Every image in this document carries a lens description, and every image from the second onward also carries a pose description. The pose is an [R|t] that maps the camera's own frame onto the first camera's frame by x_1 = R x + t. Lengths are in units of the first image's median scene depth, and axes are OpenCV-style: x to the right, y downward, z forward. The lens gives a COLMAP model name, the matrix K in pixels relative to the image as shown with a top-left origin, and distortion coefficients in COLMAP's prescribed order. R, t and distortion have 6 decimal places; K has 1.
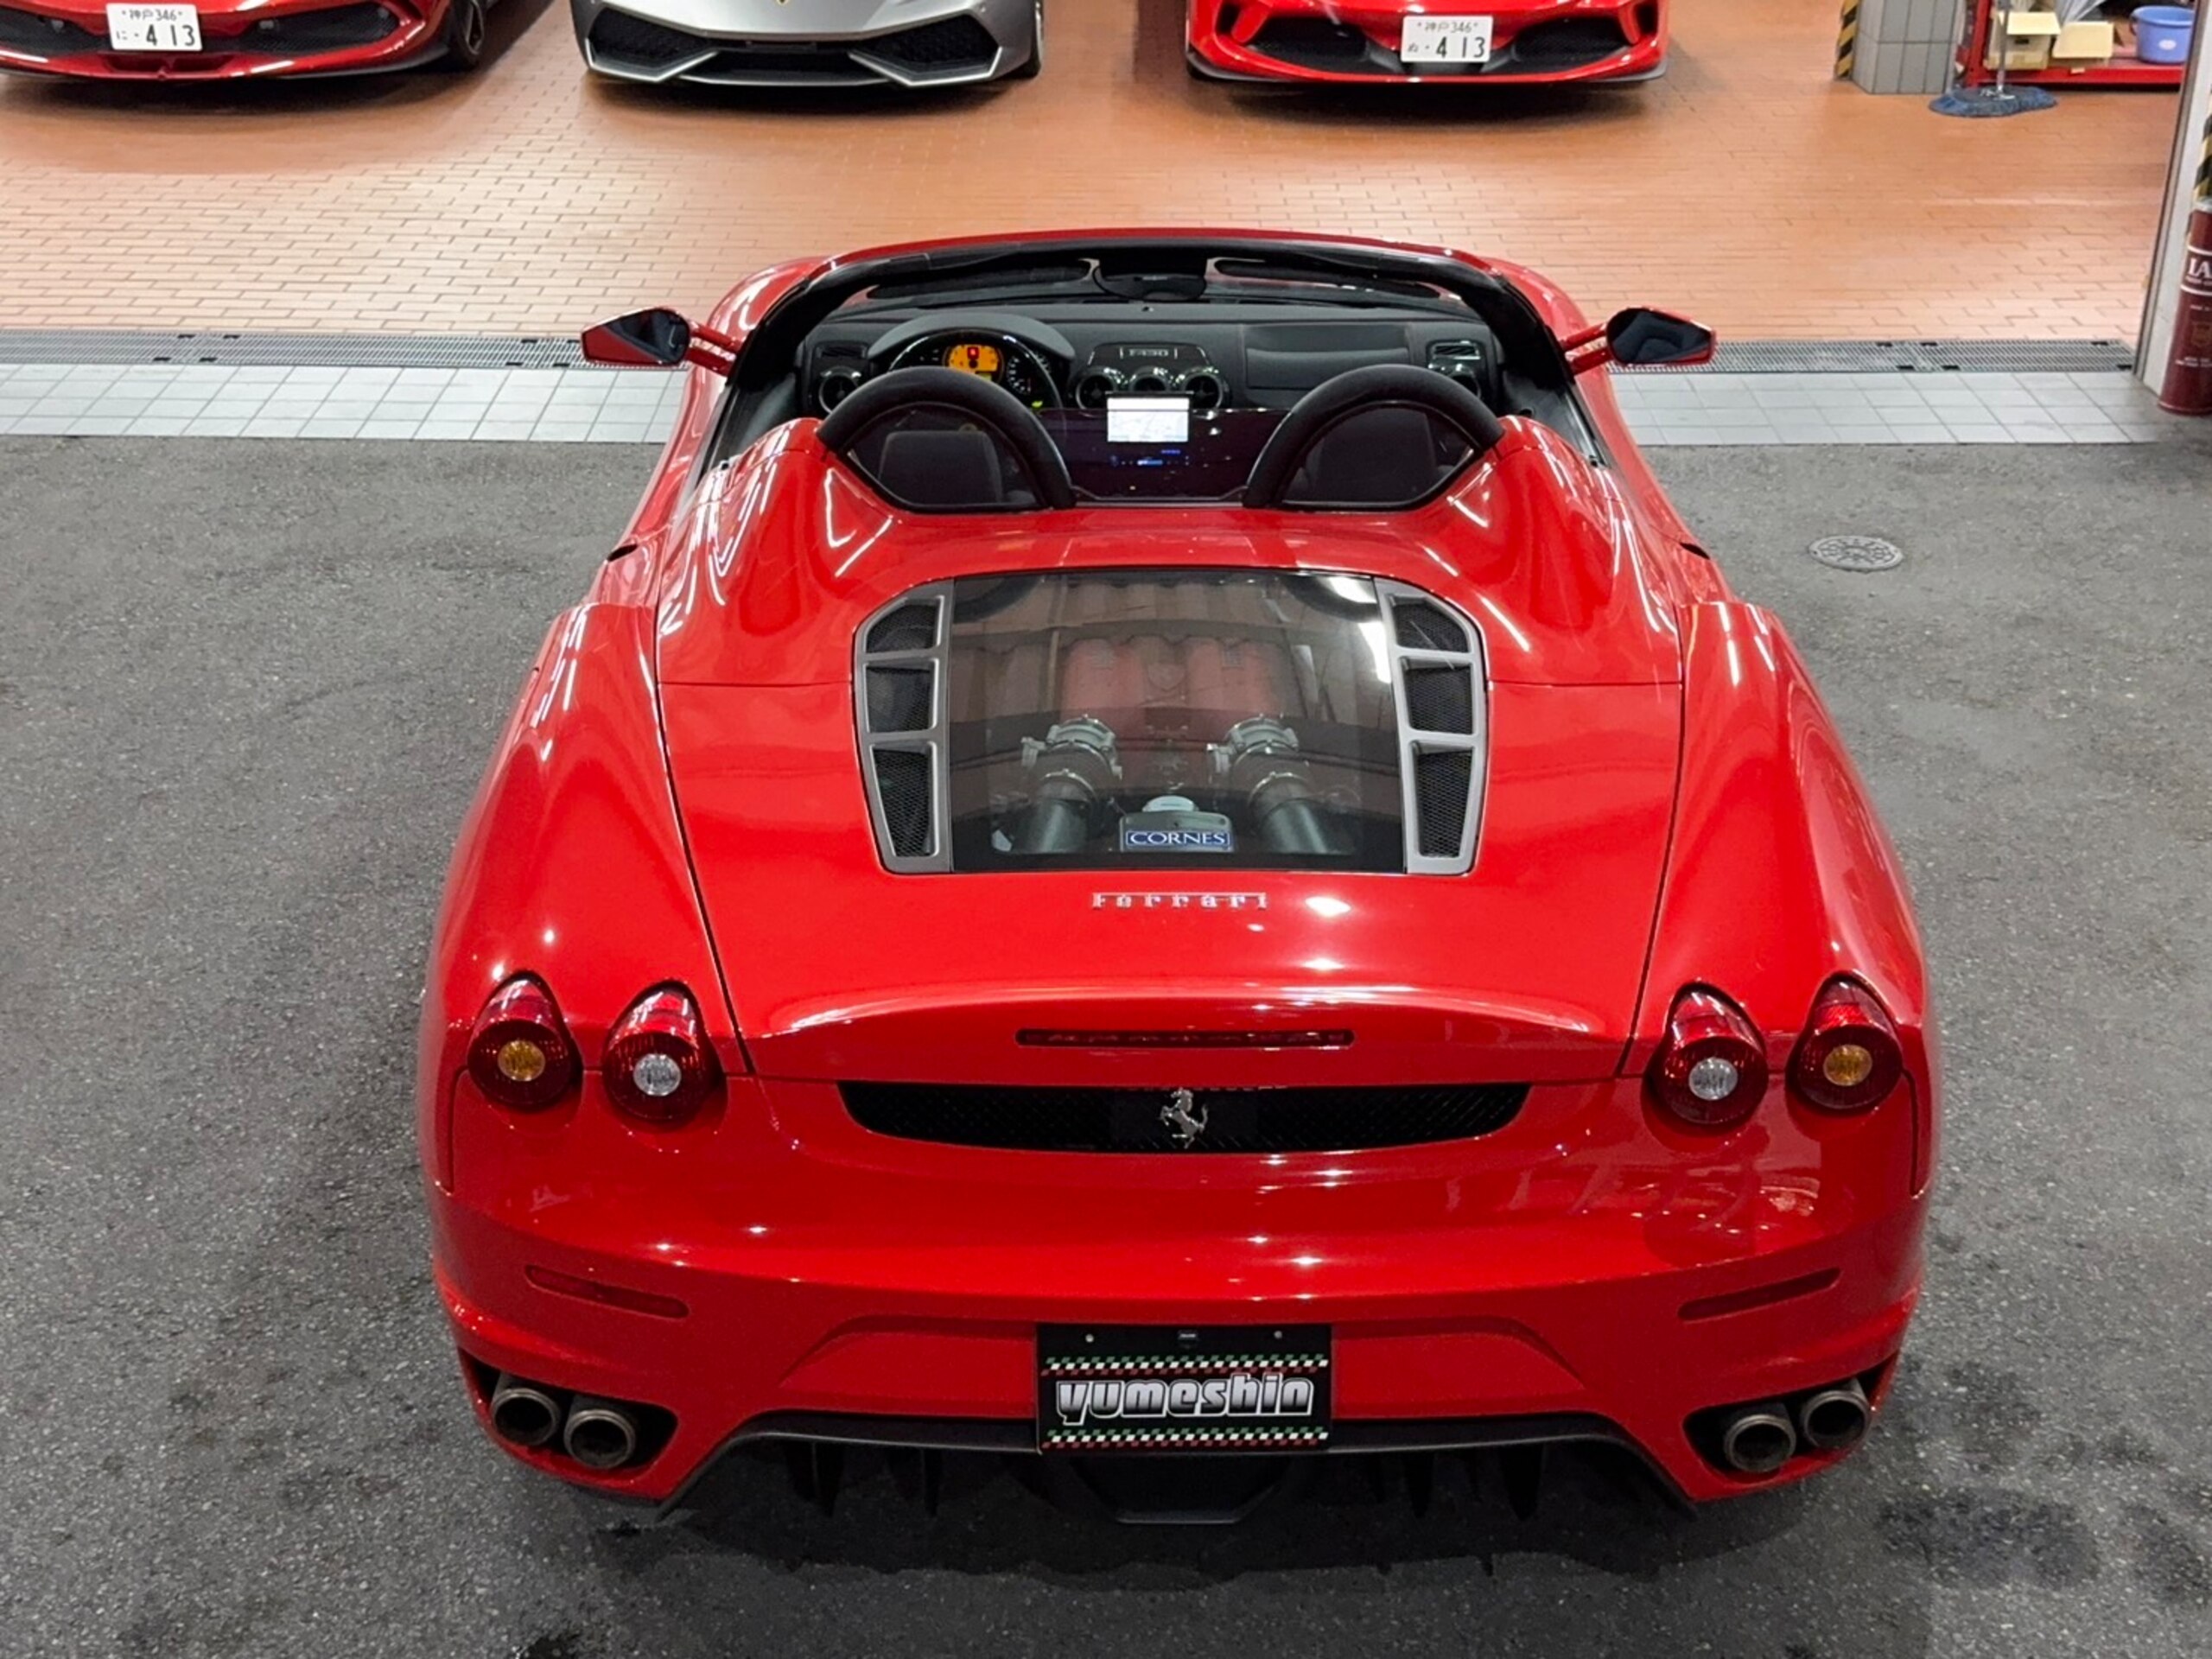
lens RADIAL K [[2893.4, 0, 1113.7], [0, 2893.4, 816.6], [0, 0, 1]] dist [0.063304, 0.000000]
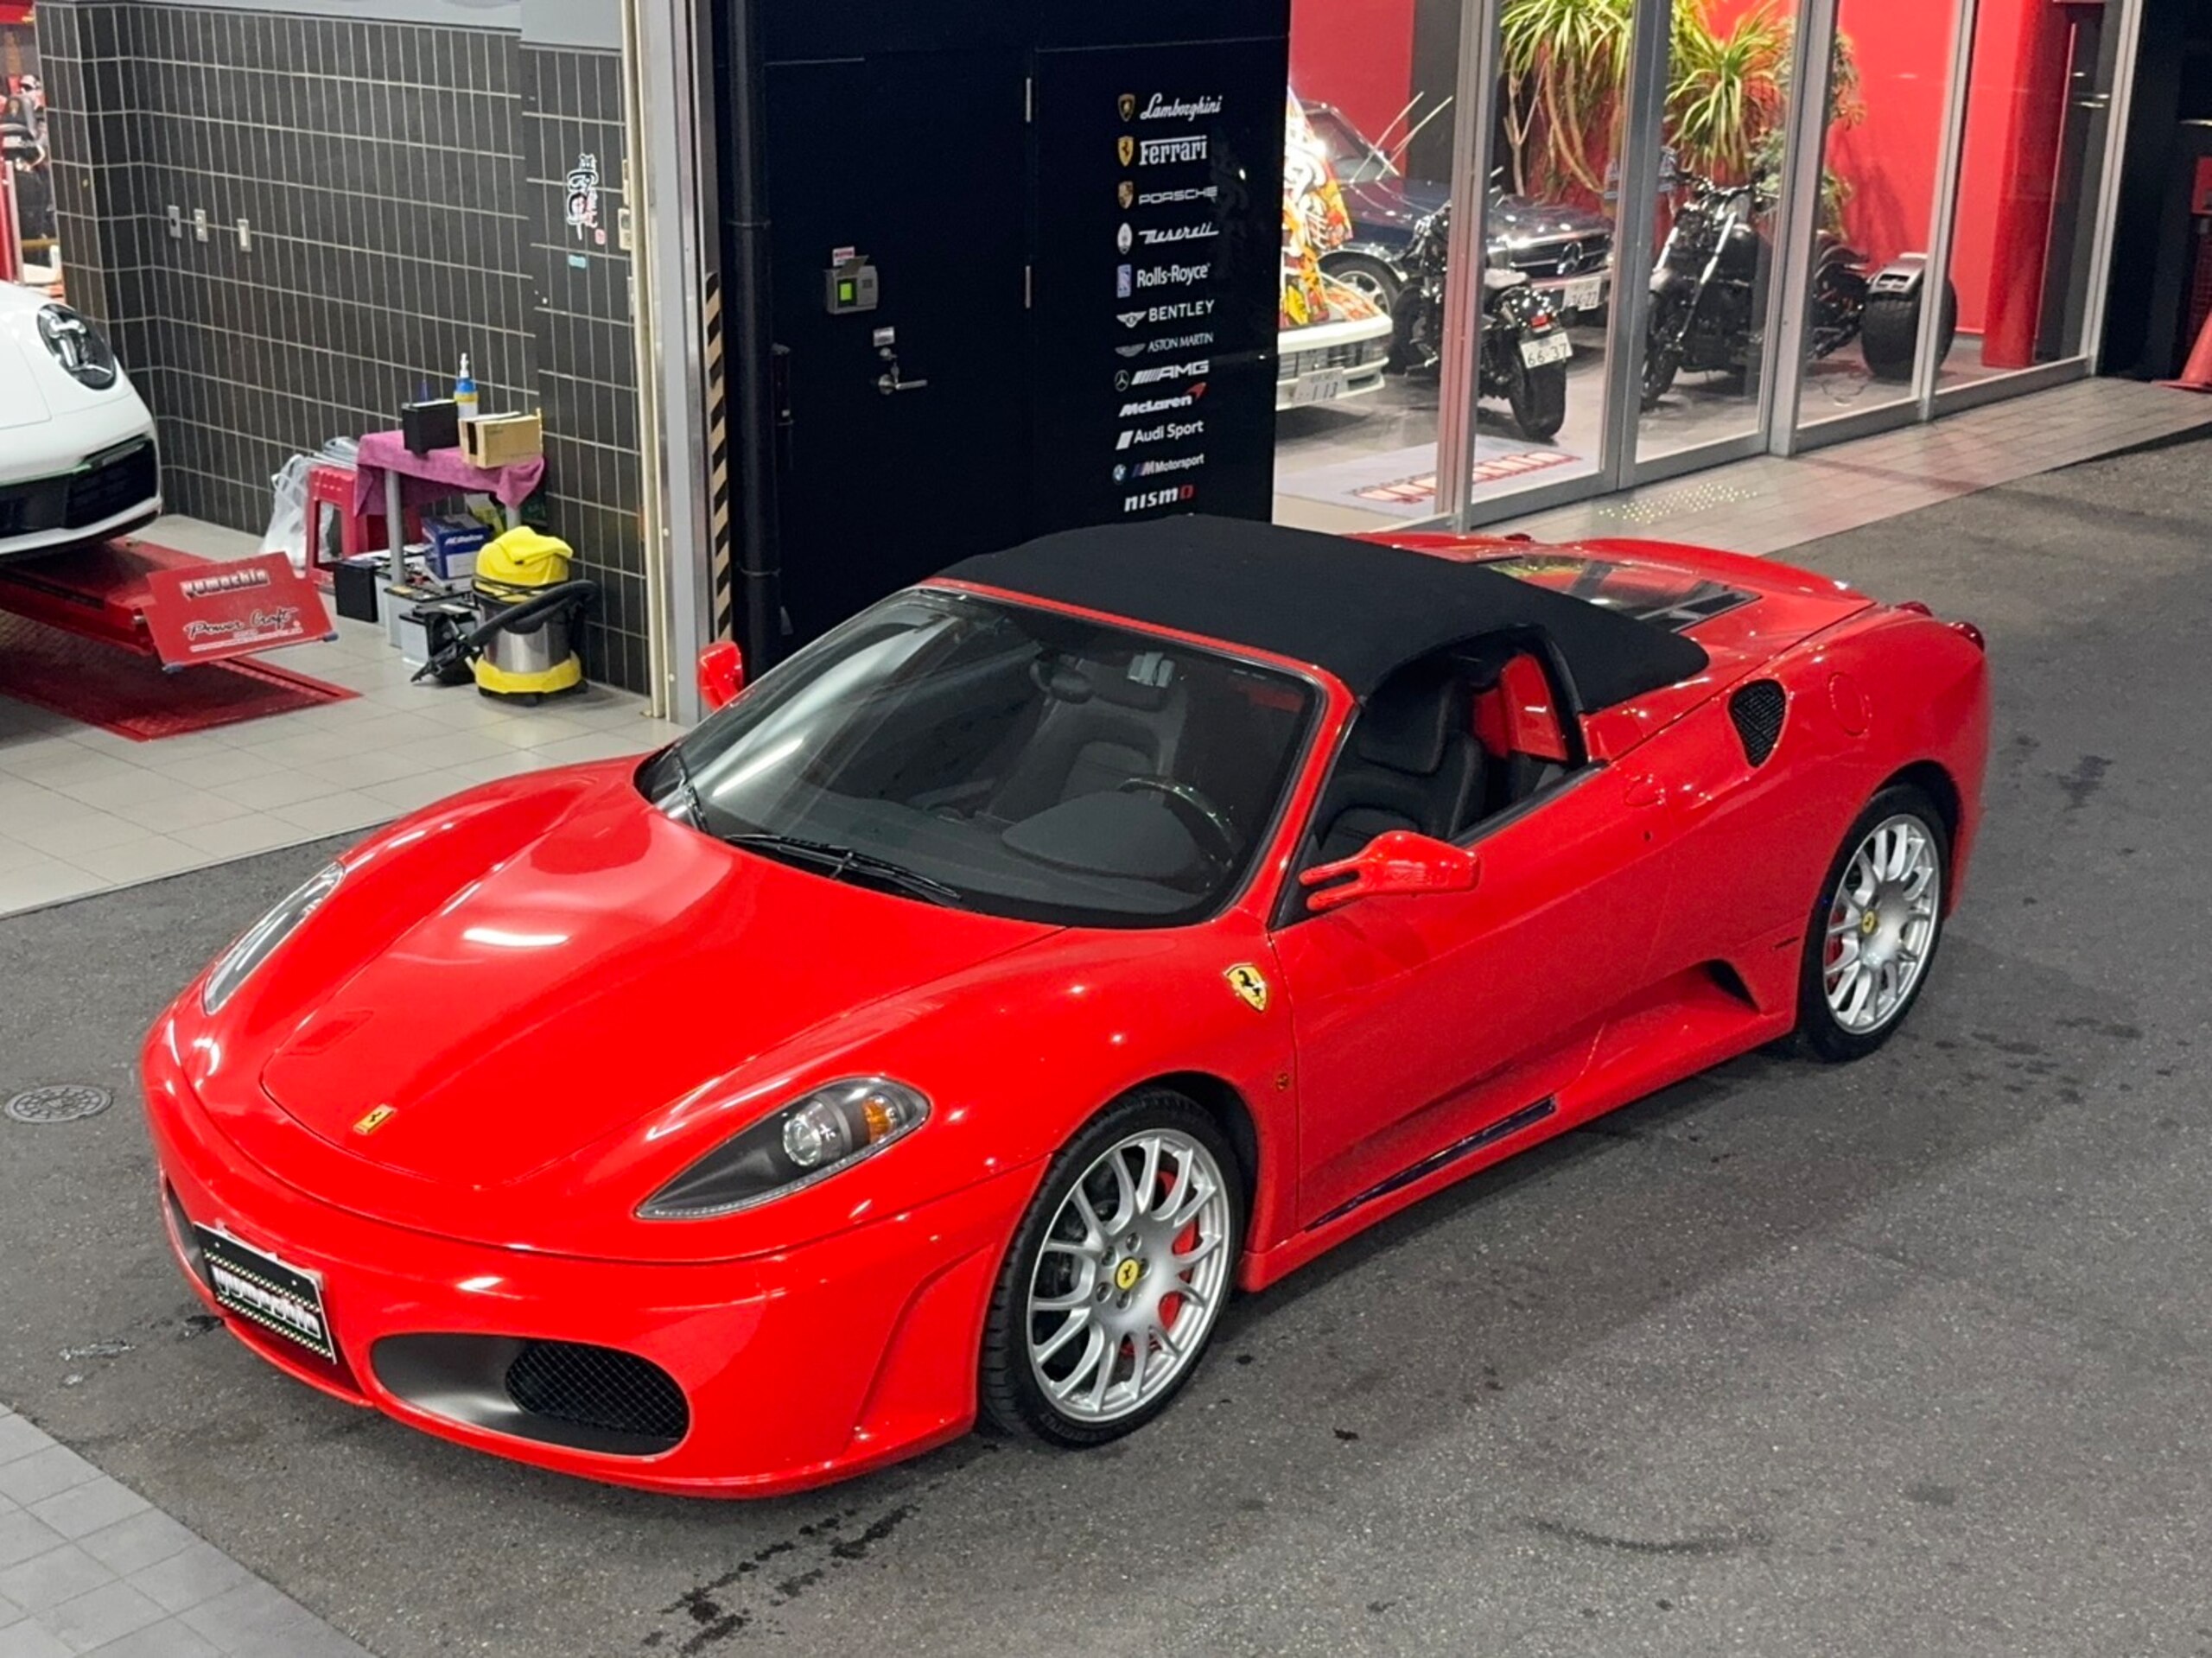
lens RADIAL K [[2939.1, 0, 991.6], [0, 2939.1, 863.1], [0, 0, 1]] dist [0.104502, 0.000000]
pose [[-0.712376, -0.227631, 0.663856, -0.974523], [0.297474, 0.758812, 0.579408, -1.051681], [-0.635633, 0.610236, -0.472845, 2.117912]]
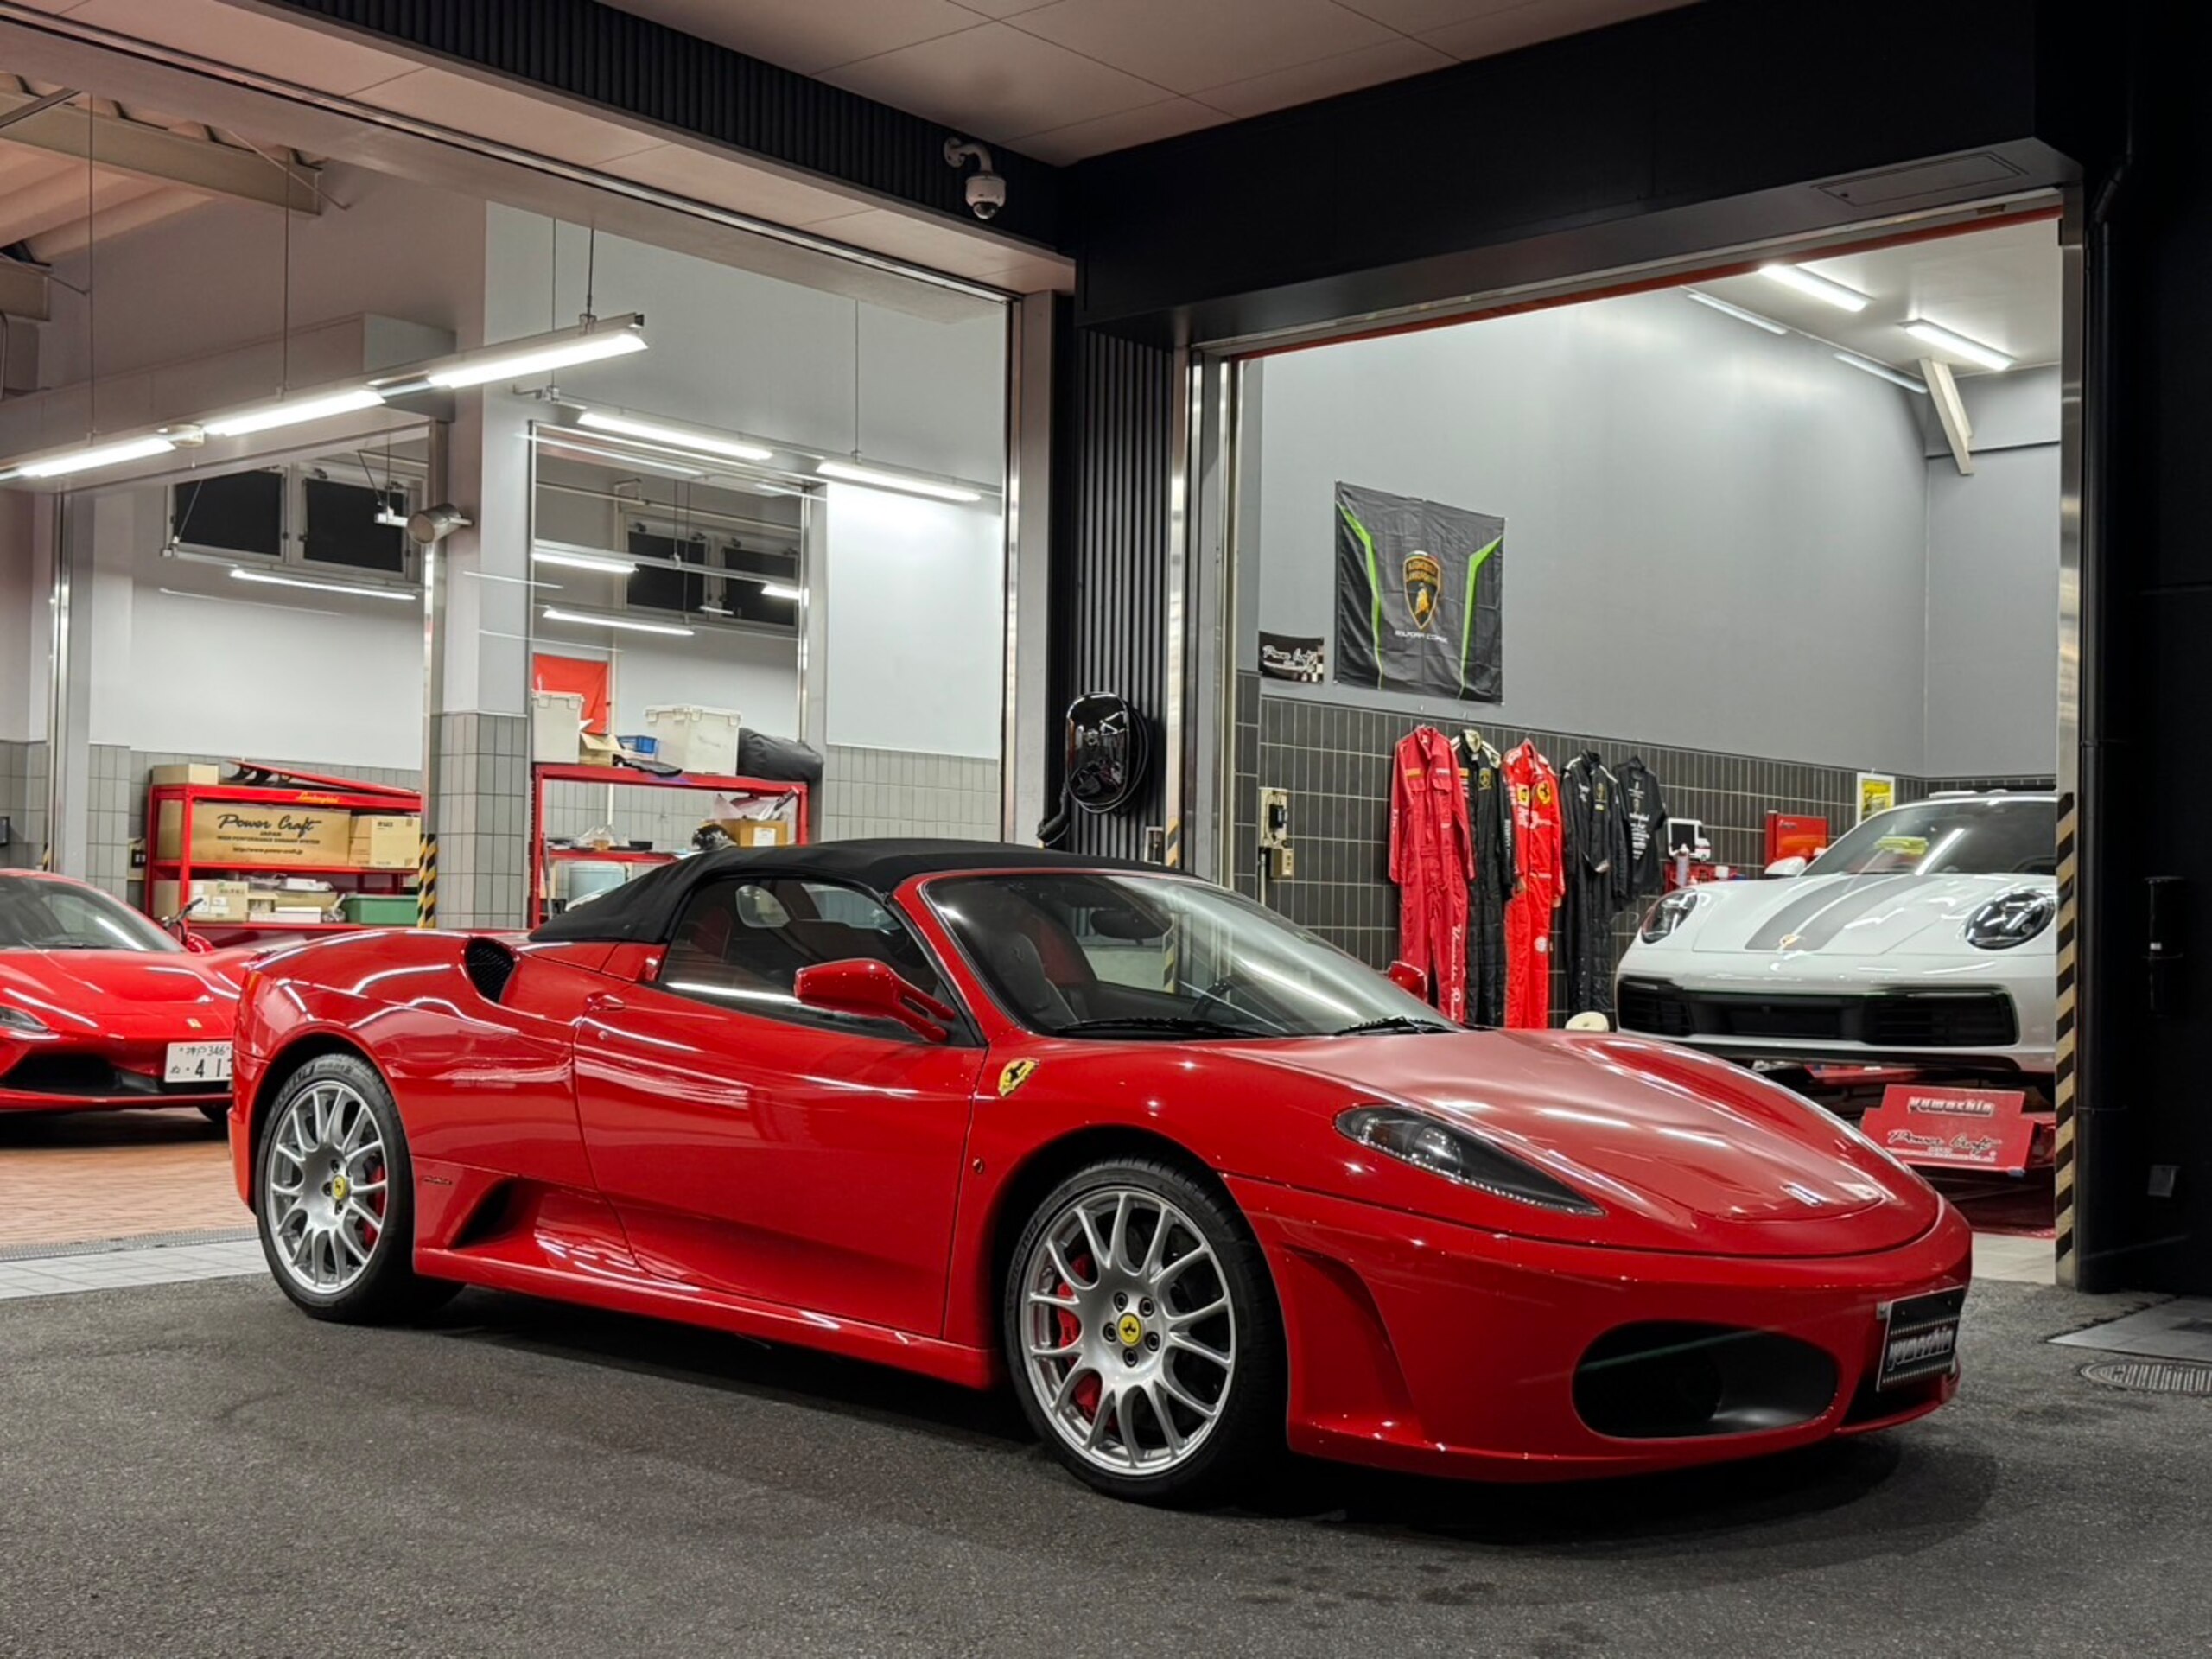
lens RADIAL K [[2548.4, 0, 1117.7], [0, 2548.4, 842.6], [0, 0, 1]] dist [0.093842, 0.000000]
pose [[0.659071, 0.033059, 0.751354, -1.133388], [0.311850, 0.897089, -0.313020, 0.235791], [-0.684379, 0.440612, 0.580936, 0.334741]]
